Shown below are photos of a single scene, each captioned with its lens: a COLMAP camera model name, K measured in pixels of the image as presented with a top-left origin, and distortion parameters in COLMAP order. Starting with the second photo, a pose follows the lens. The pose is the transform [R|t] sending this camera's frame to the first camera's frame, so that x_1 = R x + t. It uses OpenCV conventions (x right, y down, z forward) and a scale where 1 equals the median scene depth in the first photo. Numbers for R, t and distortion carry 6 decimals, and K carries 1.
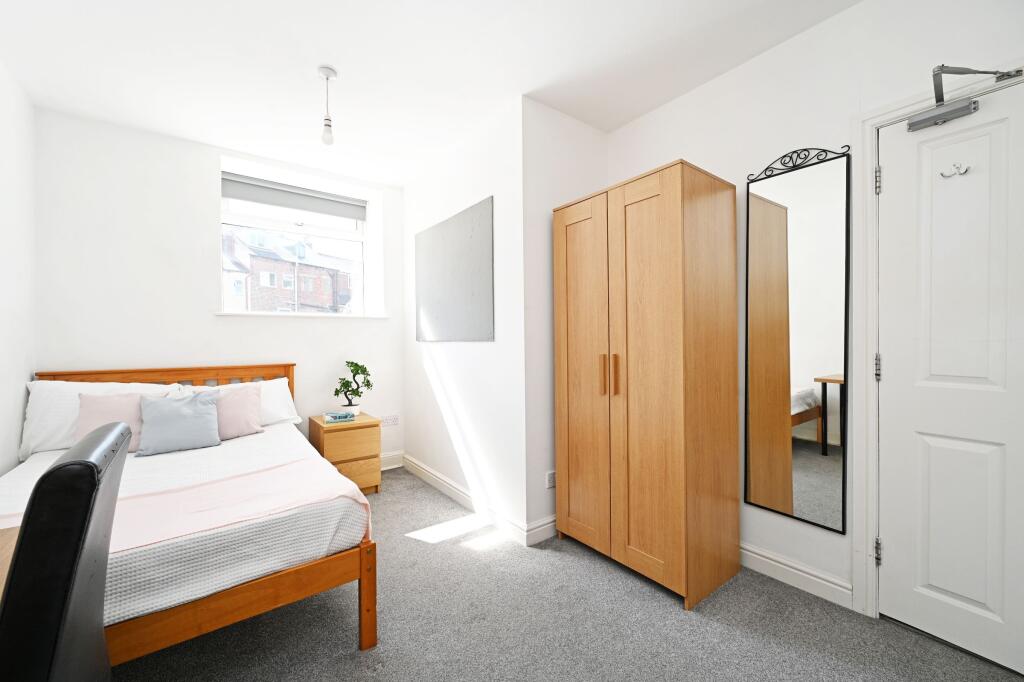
lens RADIAL K [[401.5, 0, 510.3], [0, 401.5, 338.0], [0, 0, 1]] dist [0.000864, 0.000083]
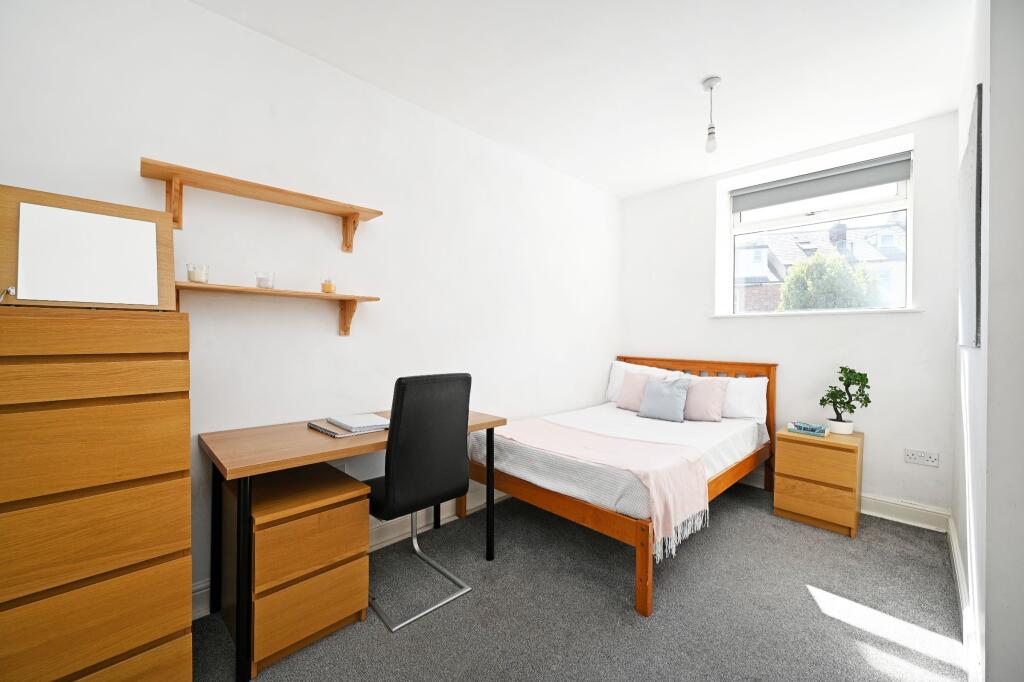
lens RADIAL K [[401.5, 0, 510.3], [0, 401.5, 338.0], [0, 0, 1]] dist [0.000864, 0.000083]
pose [[0.133479, 0.011375, -0.990986, 0.360662], [-0.007334, 0.999918, 0.010490, -0.005180], [0.991024, 0.005867, 0.133552, 0.246127]]
